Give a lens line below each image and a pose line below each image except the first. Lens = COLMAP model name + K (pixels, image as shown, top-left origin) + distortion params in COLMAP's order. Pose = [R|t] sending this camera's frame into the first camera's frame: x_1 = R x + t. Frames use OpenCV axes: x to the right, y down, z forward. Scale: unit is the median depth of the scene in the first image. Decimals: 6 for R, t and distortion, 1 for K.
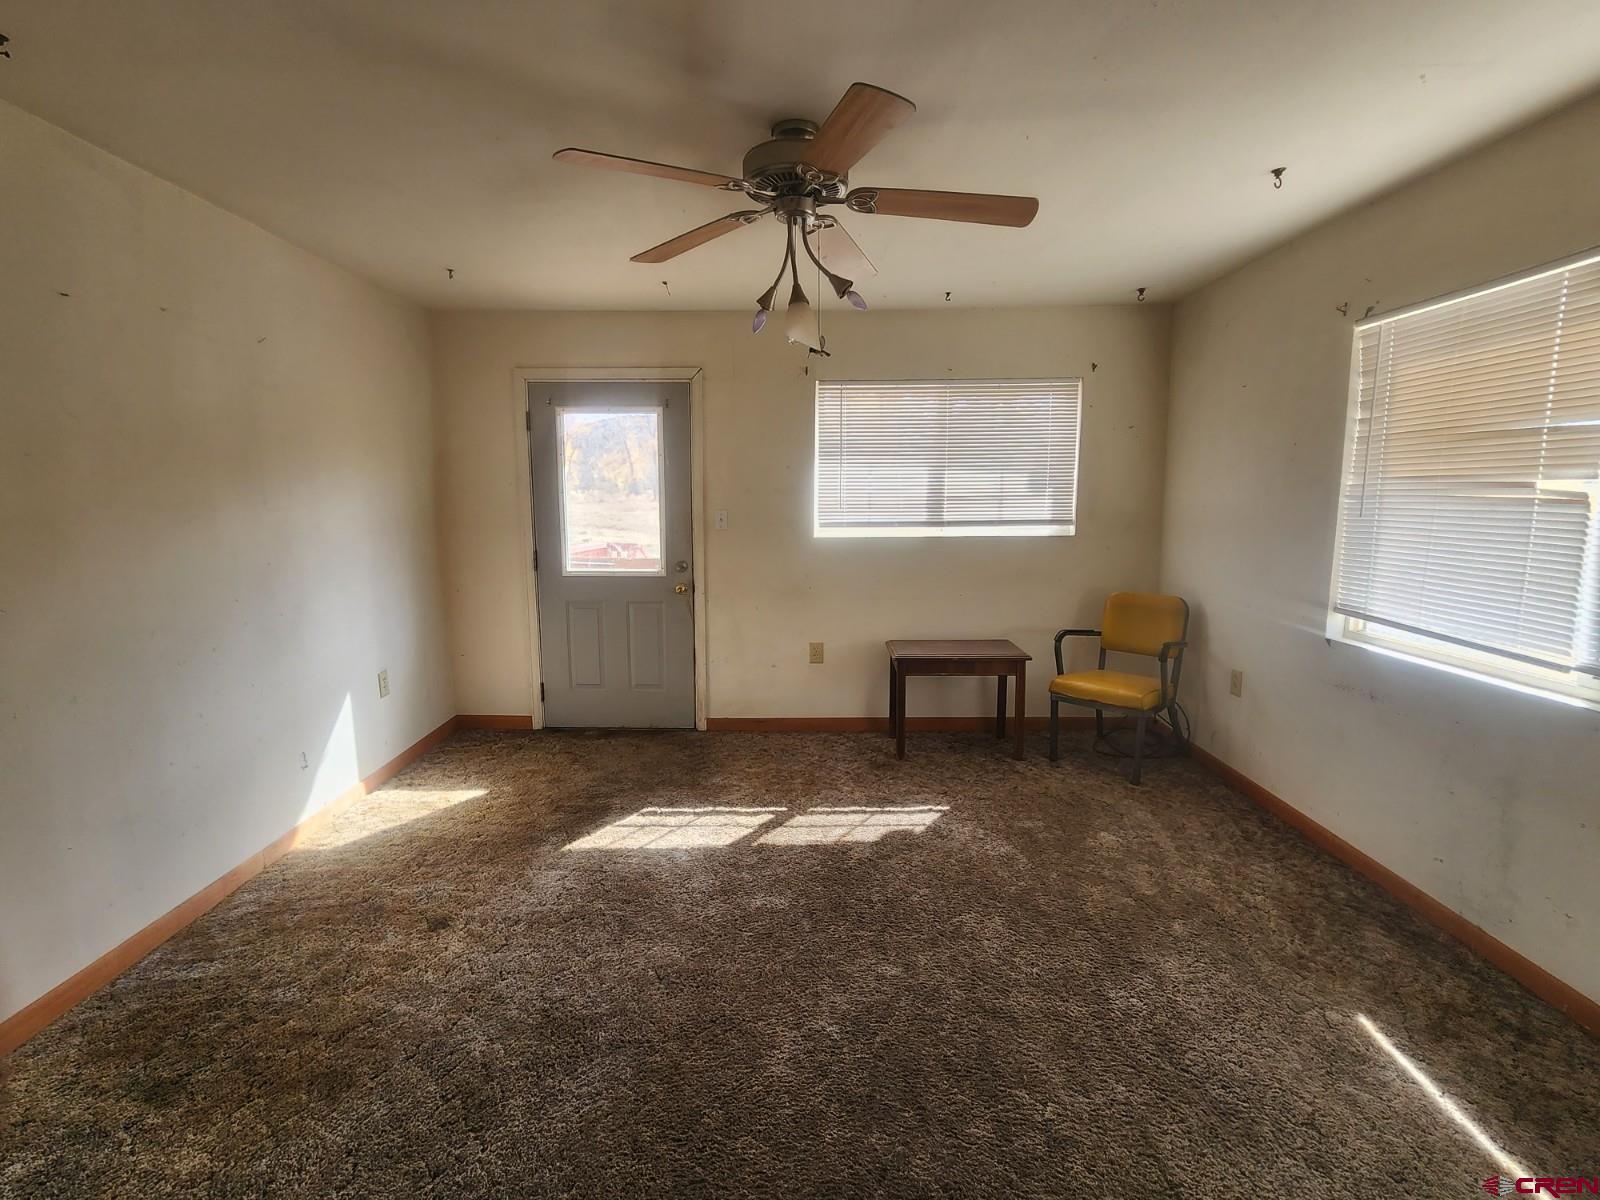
lens RADIAL K [[741.9, 0, 796.9], [0, 741.9, 603.7], [0, 0, 1]] dist [0.001292, 0.000073]
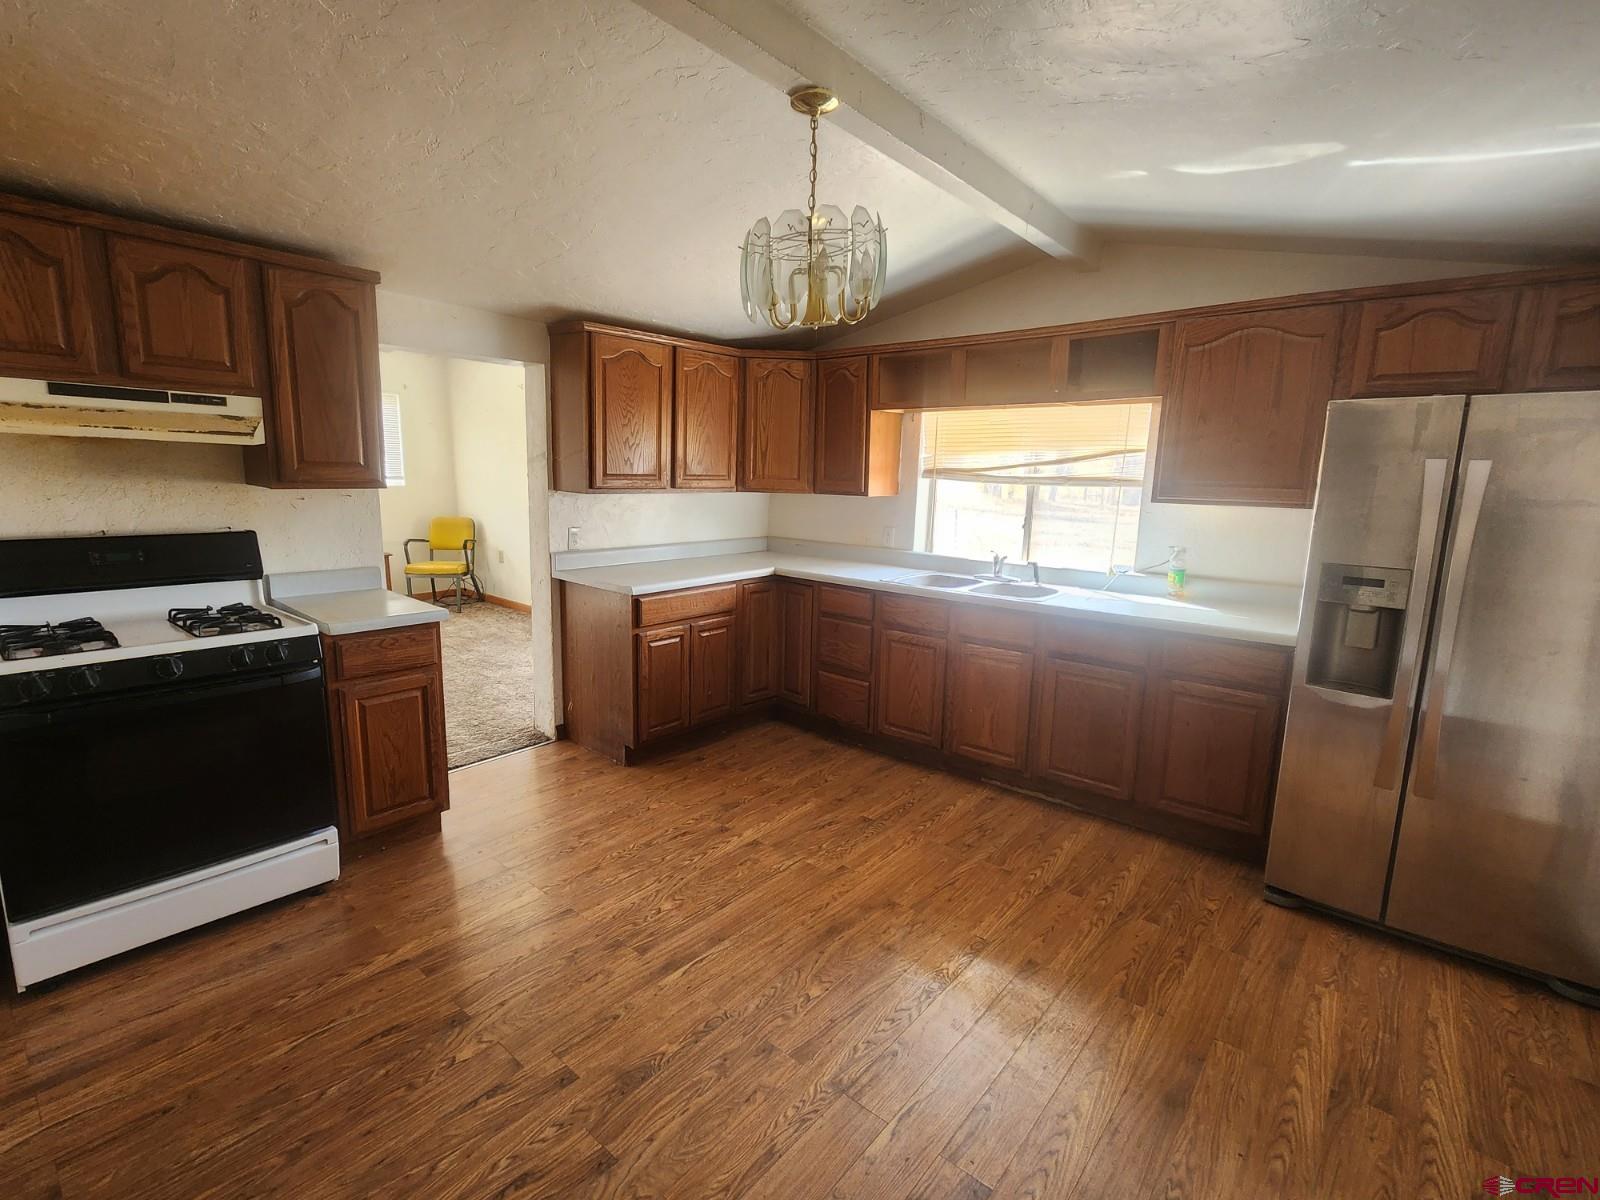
lens RADIAL K [[741.9, 0, 797.7], [0, 741.9, 601.8], [0, 0, 1]] dist [0.001292, 0.000073]
pose [[0.629267, -0.123230, 0.767357, -0.448472], [0.090243, 0.992256, 0.085343, 0.121524], [-0.771932, 0.015545, 0.635515, -0.870393]]
